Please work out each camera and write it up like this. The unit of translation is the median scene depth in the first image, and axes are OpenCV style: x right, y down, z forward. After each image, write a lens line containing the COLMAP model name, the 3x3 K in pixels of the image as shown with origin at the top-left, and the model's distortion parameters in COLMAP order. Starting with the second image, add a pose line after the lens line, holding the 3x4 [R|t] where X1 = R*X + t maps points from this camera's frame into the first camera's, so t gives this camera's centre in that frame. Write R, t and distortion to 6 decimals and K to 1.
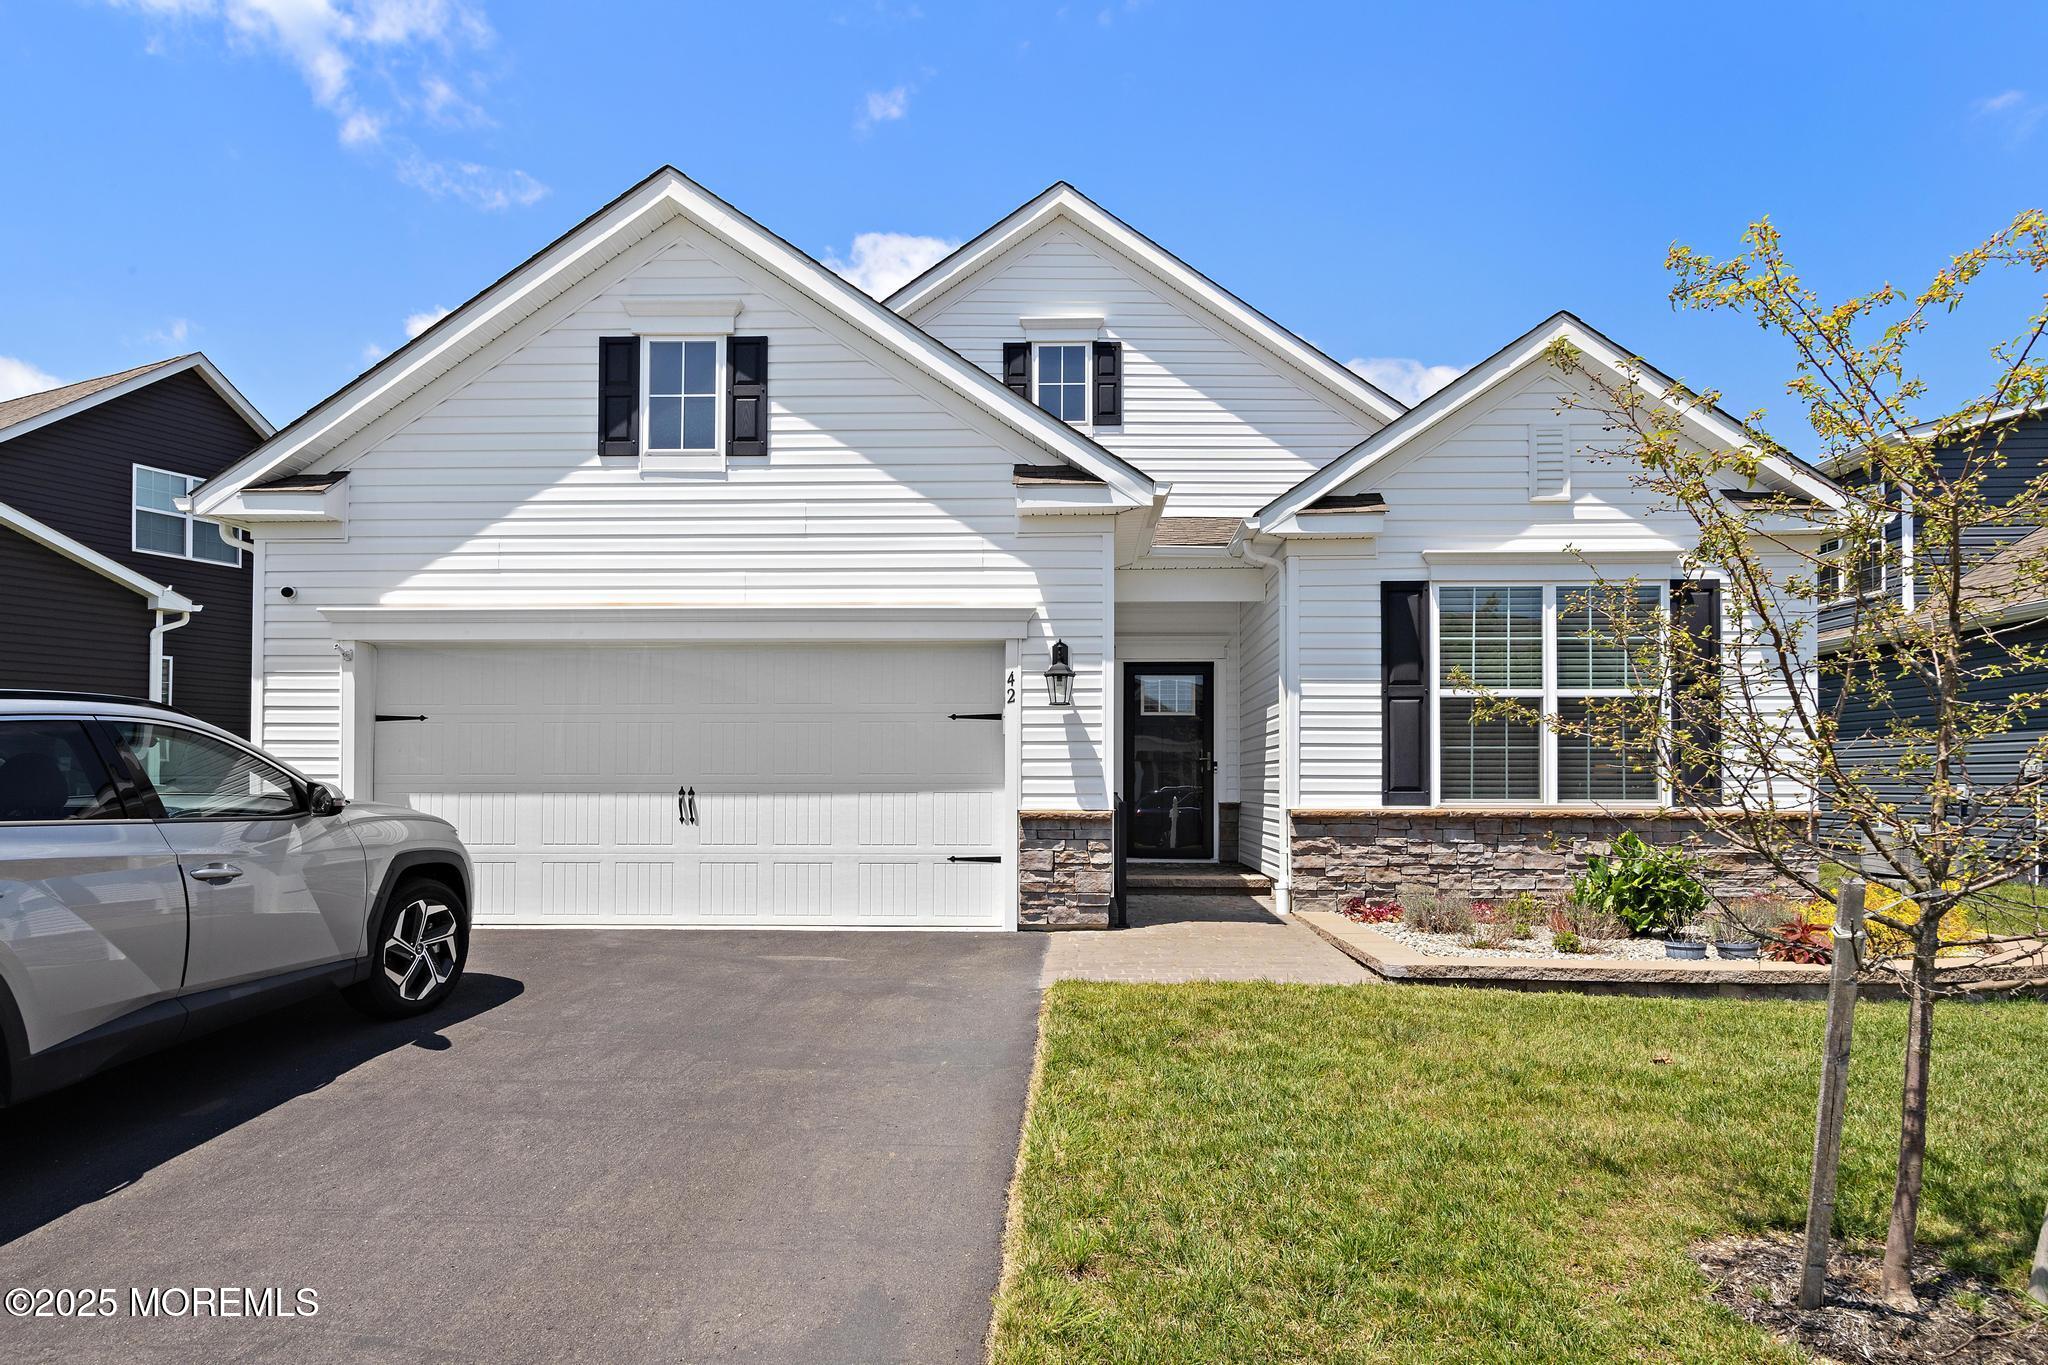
lens RADIAL K [[1146.4, 0, 1022.9], [0, 1146.4, 625.2], [0, 0, 1]] dist [0.005754, 0.000826]
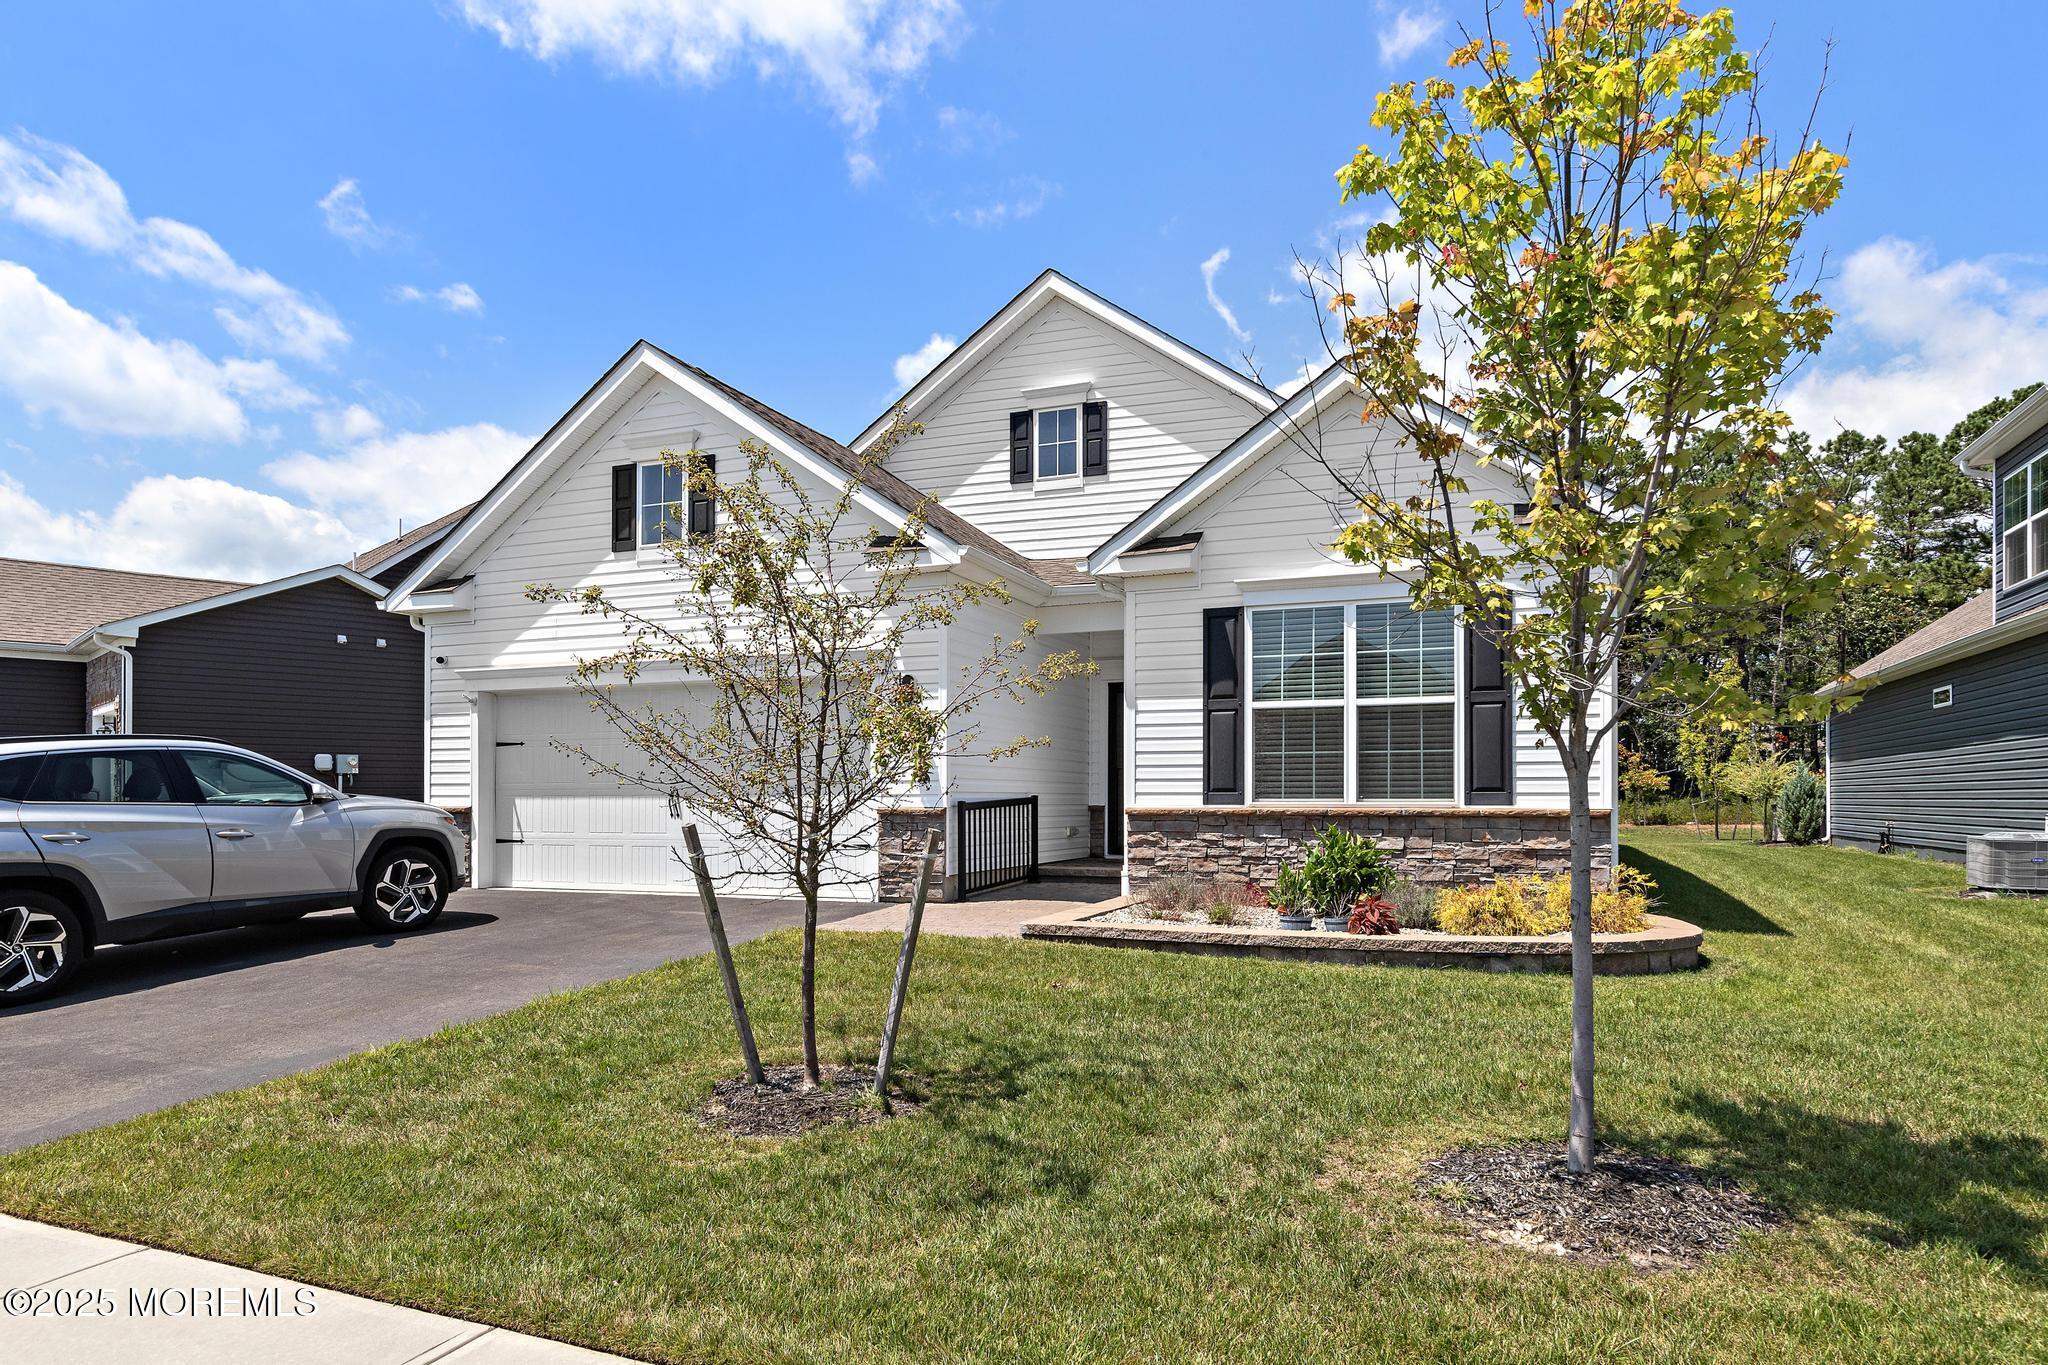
lens RADIAL K [[1146.4, 0, 1022.9], [0, 1146.4, 625.2], [0, 0, 1]] dist [0.005754, 0.000826]
pose [[0.944823, -0.051687, -0.323479, 0.526945], [0.047278, 0.998651, -0.021479, -0.006238], [0.324153, 0.005000, 0.945991, -0.146699]]
